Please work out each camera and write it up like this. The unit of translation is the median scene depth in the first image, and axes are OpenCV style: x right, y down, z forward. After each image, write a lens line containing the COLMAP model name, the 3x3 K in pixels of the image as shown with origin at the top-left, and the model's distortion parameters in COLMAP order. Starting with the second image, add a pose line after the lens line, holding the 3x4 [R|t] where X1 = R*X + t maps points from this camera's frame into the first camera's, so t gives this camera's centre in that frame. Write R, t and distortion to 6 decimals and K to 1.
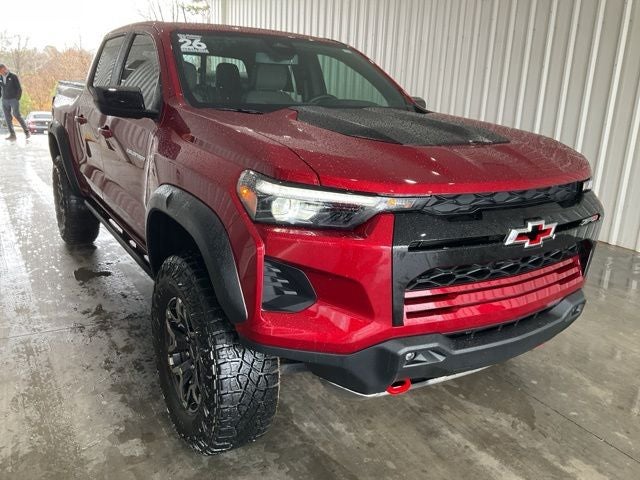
lens RADIAL K [[533.1, 0, 317.2], [0, 533.1, 235.9], [0, 0, 1]] dist [0.104088, -0.195755]
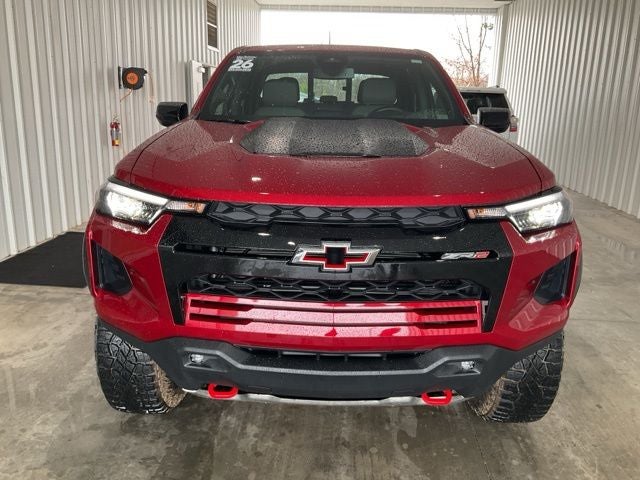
lens RADIAL K [[533.1, 0, 317.2], [0, 533.1, 235.9], [0, 0, 1]] dist [0.104088, -0.195755]
pose [[0.836238, 0.113683, -0.536453, 0.844737], [-0.131735, 0.991274, 0.004715, -0.037926], [0.532308, 0.066727, 0.843917, 0.238071]]
